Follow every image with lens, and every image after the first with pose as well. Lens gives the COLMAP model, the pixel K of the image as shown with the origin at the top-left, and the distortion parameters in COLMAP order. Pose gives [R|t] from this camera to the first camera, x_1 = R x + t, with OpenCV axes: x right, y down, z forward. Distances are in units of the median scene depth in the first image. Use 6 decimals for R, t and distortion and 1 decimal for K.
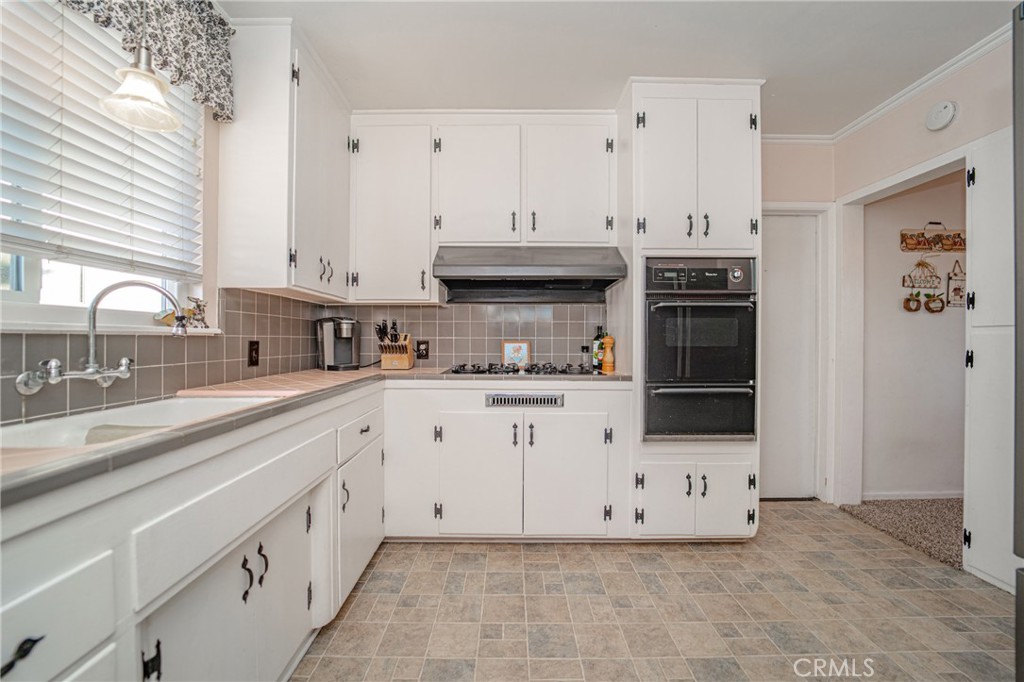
lens RADIAL K [[412.7, 0, 493.6], [0, 412.7, 336.2], [0, 0, 1]] dist [-0.005838, -0.000584]
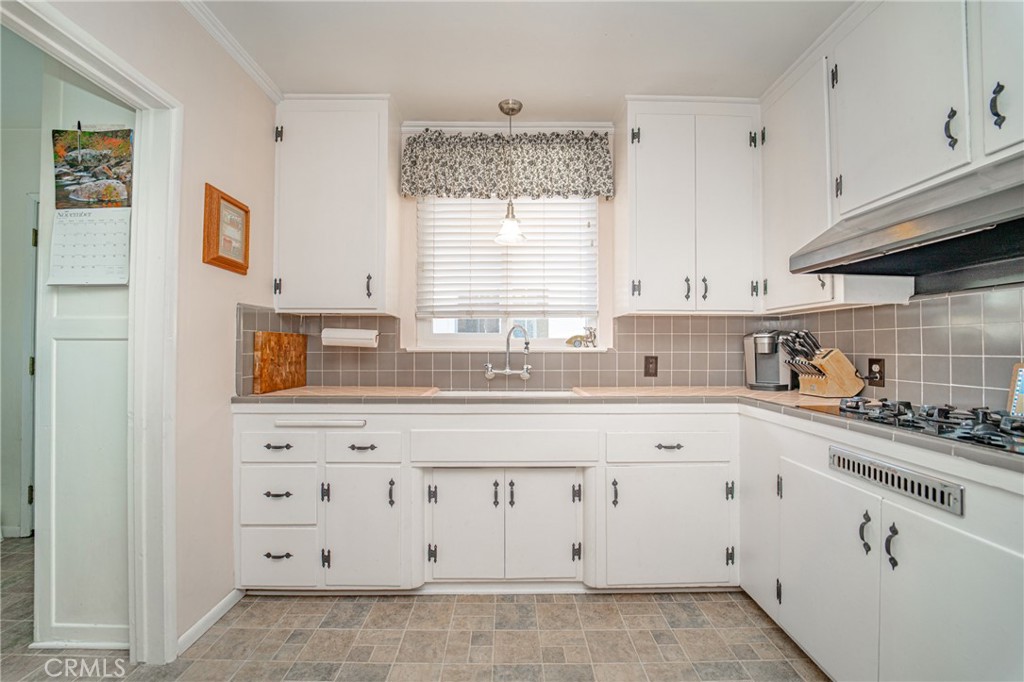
lens RADIAL K [[412.7, 0, 519.0], [0, 412.7, 341.6], [0, 0, 1]] dist [-0.005838, -0.000584]
pose [[0.045320, -0.021238, -0.998747, 0.581612], [0.005817, 0.999763, -0.020996, -0.007683], [0.998956, -0.004858, 0.045433, 0.507953]]
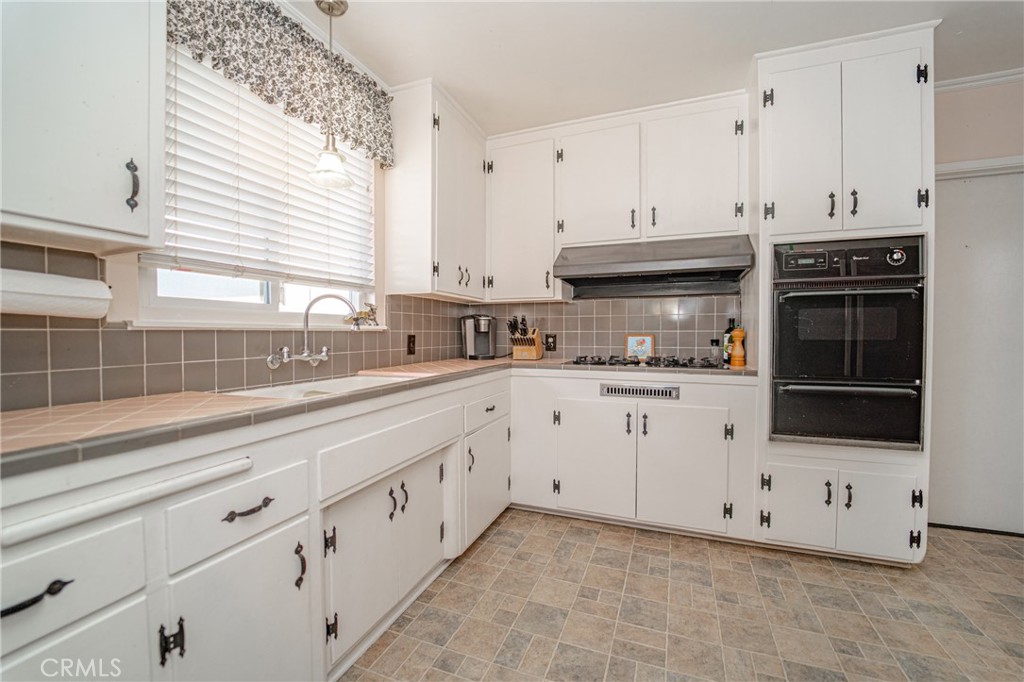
lens RADIAL K [[412.7, 0, 508.5], [0, 412.7, 334.5], [0, 0, 1]] dist [-0.005838, -0.000584]
pose [[0.937775, -0.002341, -0.347235, 0.133169], [0.006242, 0.999929, 0.010115, -0.000658], [0.347187, -0.011653, 0.937724, -0.088994]]
